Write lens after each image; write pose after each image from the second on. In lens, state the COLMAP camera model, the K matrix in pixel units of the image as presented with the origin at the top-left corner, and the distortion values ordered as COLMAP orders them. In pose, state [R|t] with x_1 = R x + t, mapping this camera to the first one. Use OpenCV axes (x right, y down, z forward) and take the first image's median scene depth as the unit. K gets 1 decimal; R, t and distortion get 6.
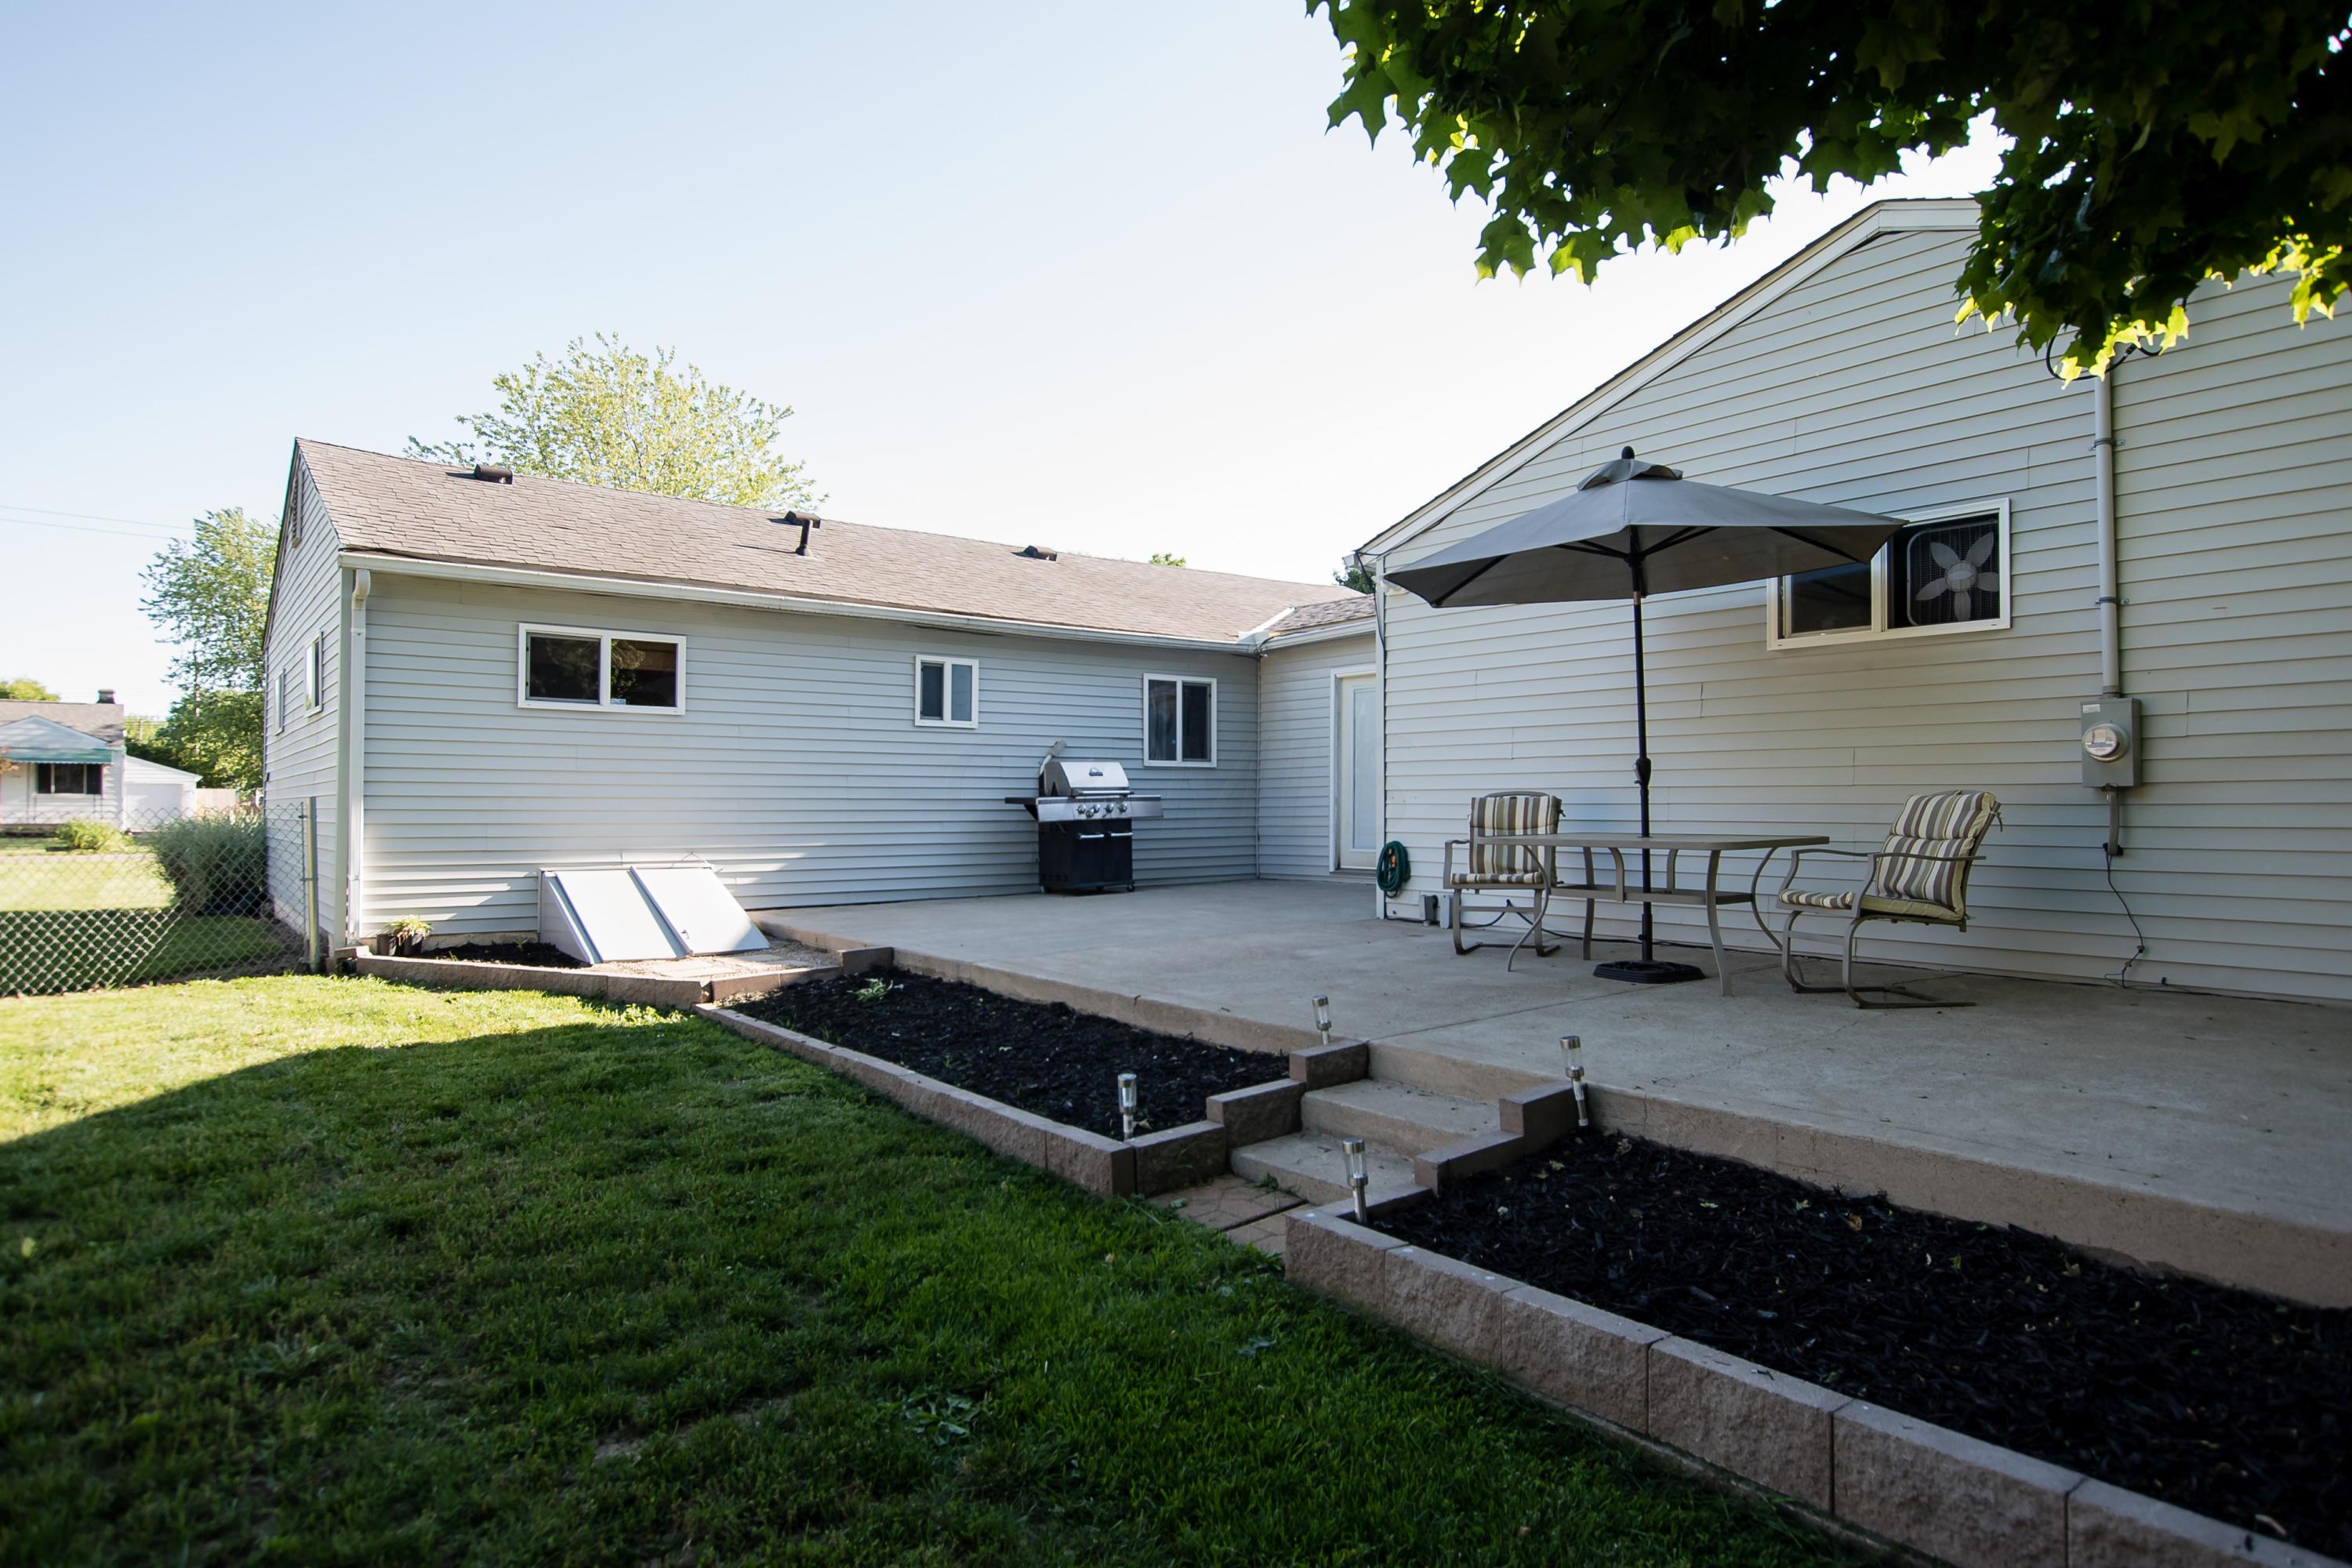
lens RADIAL K [[1329.8, 0, 1186.3], [0, 1329.8, 789.0], [0, 0, 1]] dist [-0.016435, 0.003683]
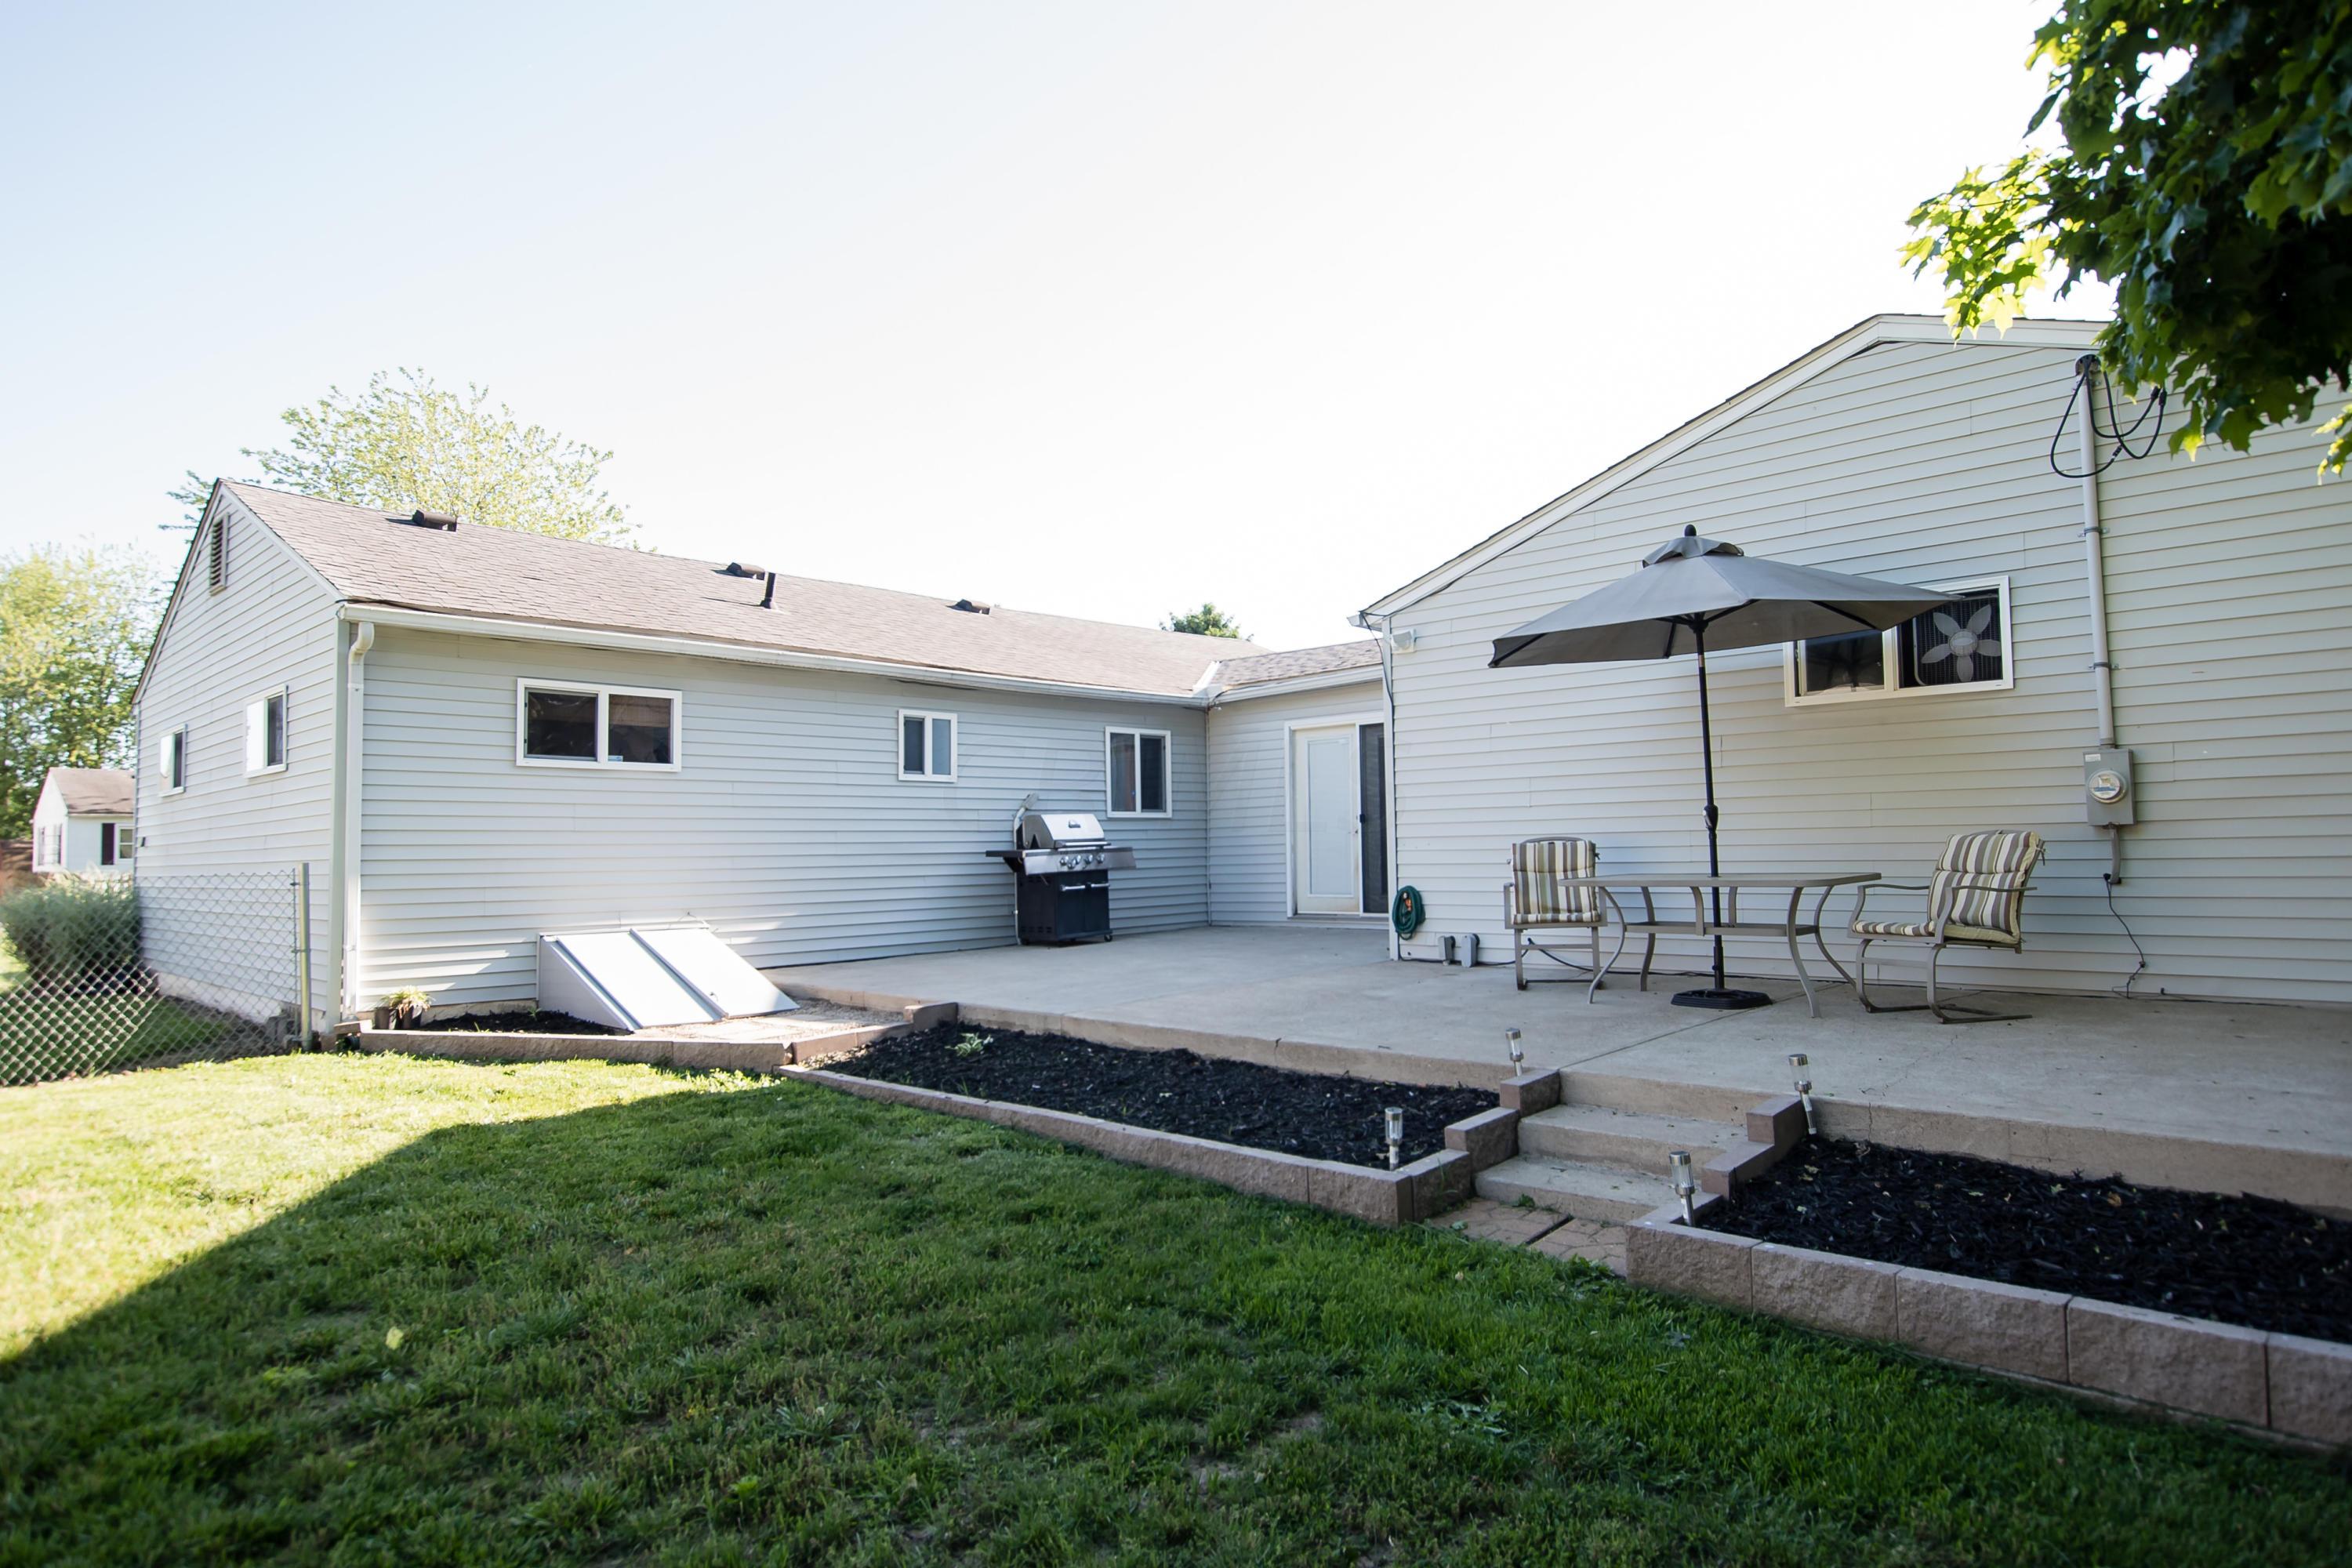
lens RADIAL K [[1329.8, 0, 1181.1], [0, 1329.8, 790.9], [0, 0, 1]] dist [-0.016435, 0.003683]
pose [[0.989418, -0.010866, 0.144685, -0.252612], [0.015855, 0.999317, -0.033379, -0.005331], [-0.144223, 0.035319, 0.988915, -0.028867]]
